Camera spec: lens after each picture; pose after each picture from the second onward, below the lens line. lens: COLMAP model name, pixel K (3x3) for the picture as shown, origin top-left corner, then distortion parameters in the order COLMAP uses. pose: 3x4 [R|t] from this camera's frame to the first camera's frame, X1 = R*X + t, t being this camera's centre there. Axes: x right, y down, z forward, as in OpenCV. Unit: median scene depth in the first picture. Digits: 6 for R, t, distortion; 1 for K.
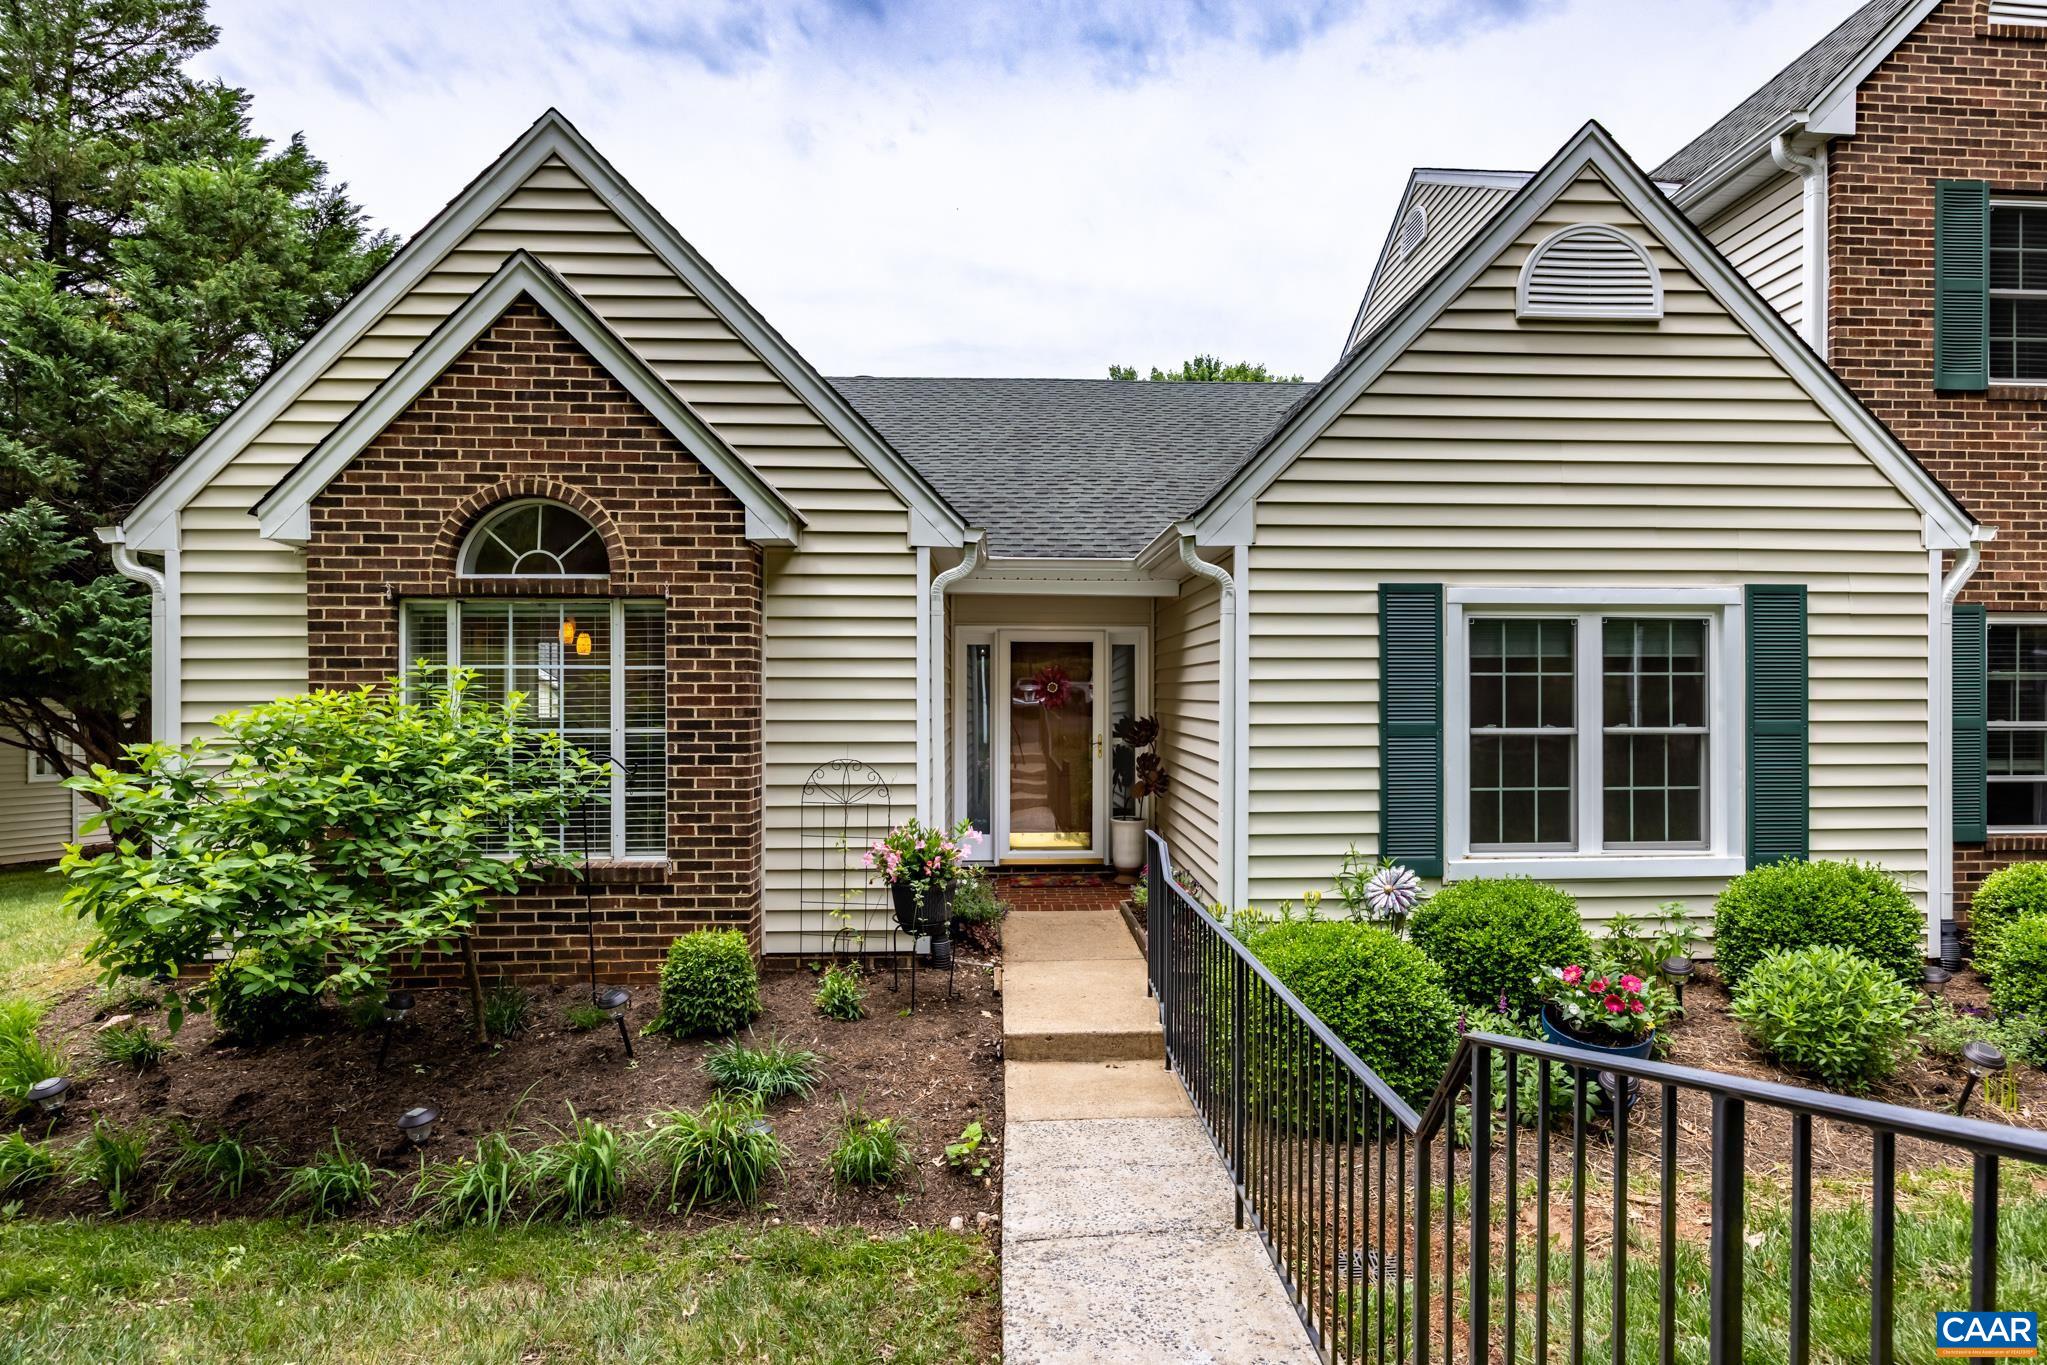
lens RADIAL K [[1101.9, 0, 1064.6], [0, 1101.9, 691.4], [0, 0, 1]] dist [-0.001762, -0.000073]
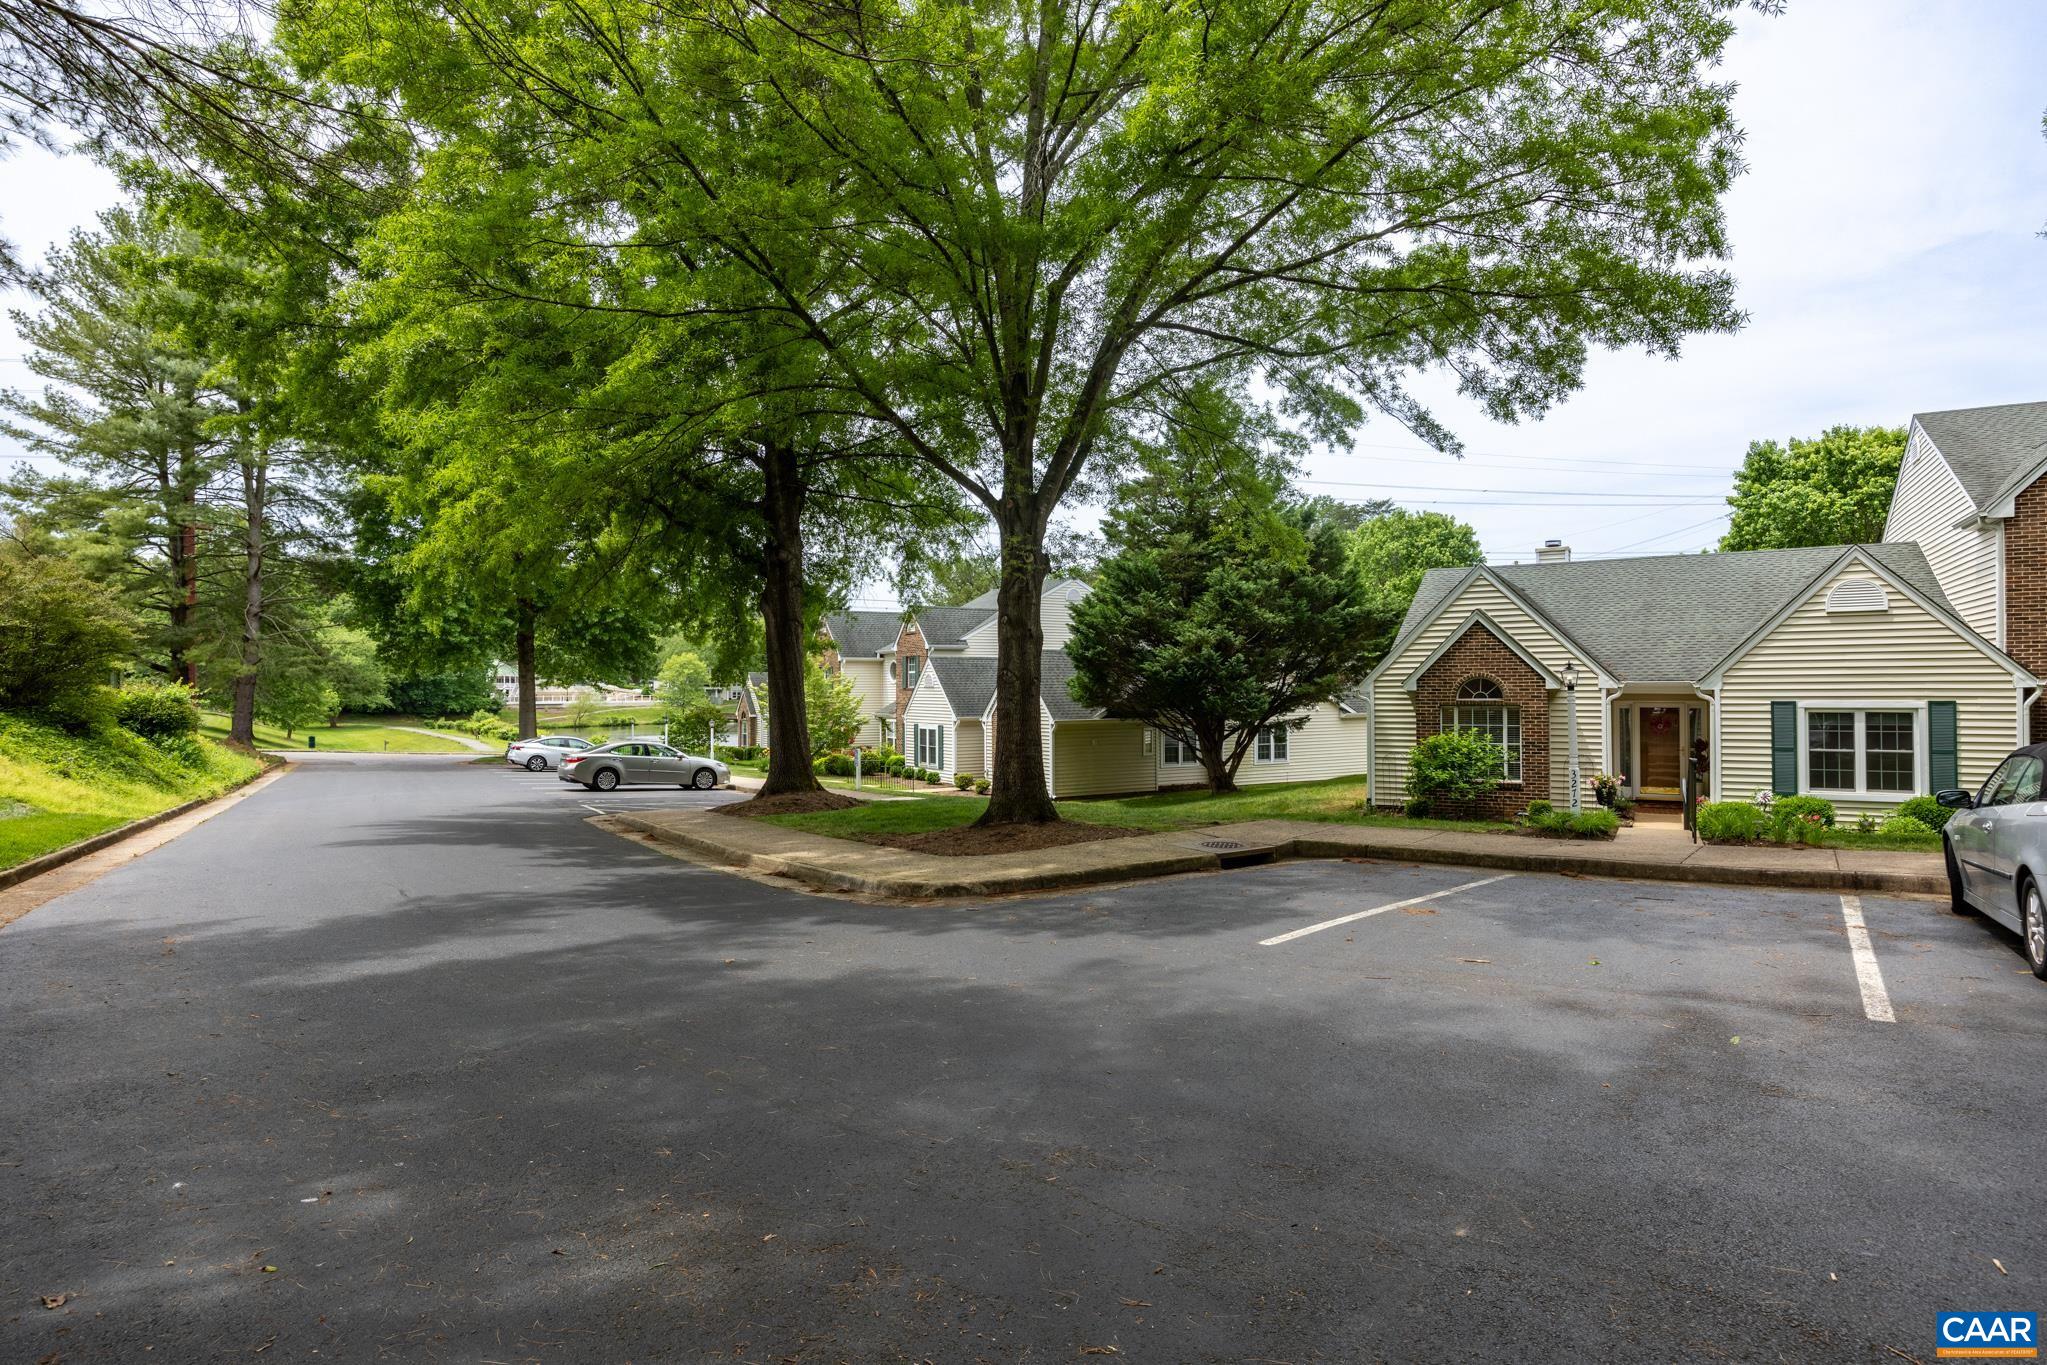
lens RADIAL K [[1116.1, 0, 1020.3], [0, 1116.1, 677.8], [0, 0, 1]] dist [0.000139, 0.000433]
pose [[0.835231, -0.011802, -0.549773, 0.245486], [0.008262, 0.999926, -0.008913, -0.149718], [0.549837, 0.002902, 0.835267, -2.701517]]
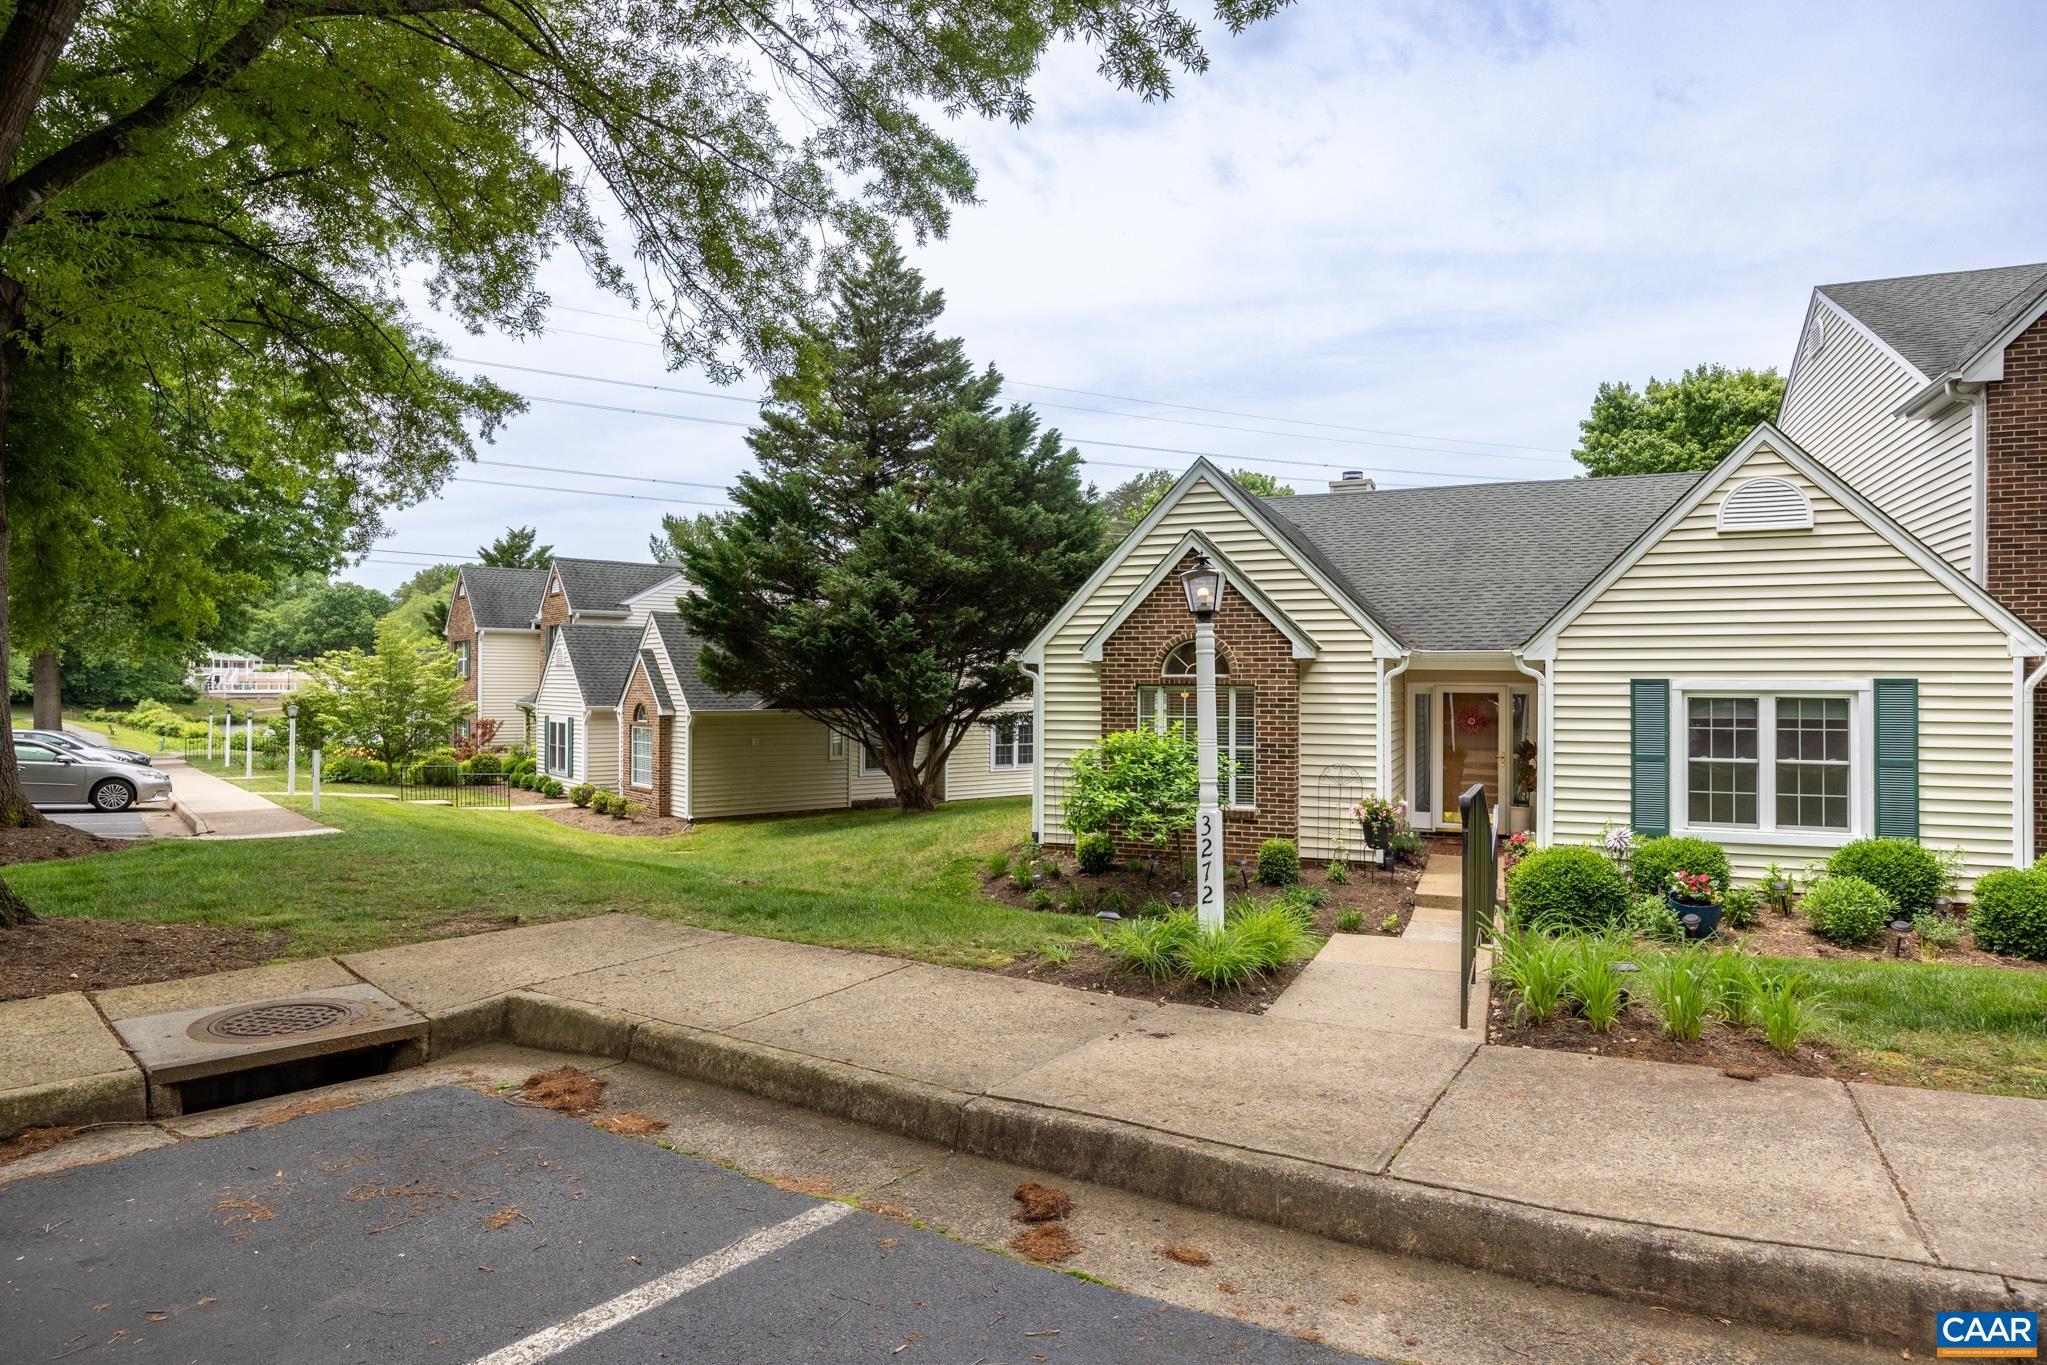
lens RADIAL K [[1191.1, 0, 1024.2], [0, 1191.1, 677.3], [0, 0, 1]] dist [-0.001615, 0.000450]
pose [[0.900727, 0.000338, -0.434385, 0.232162], [-0.002648, 0.999985, -0.004711, -0.086690], [0.434377, 0.005393, 0.900715, -1.241779]]
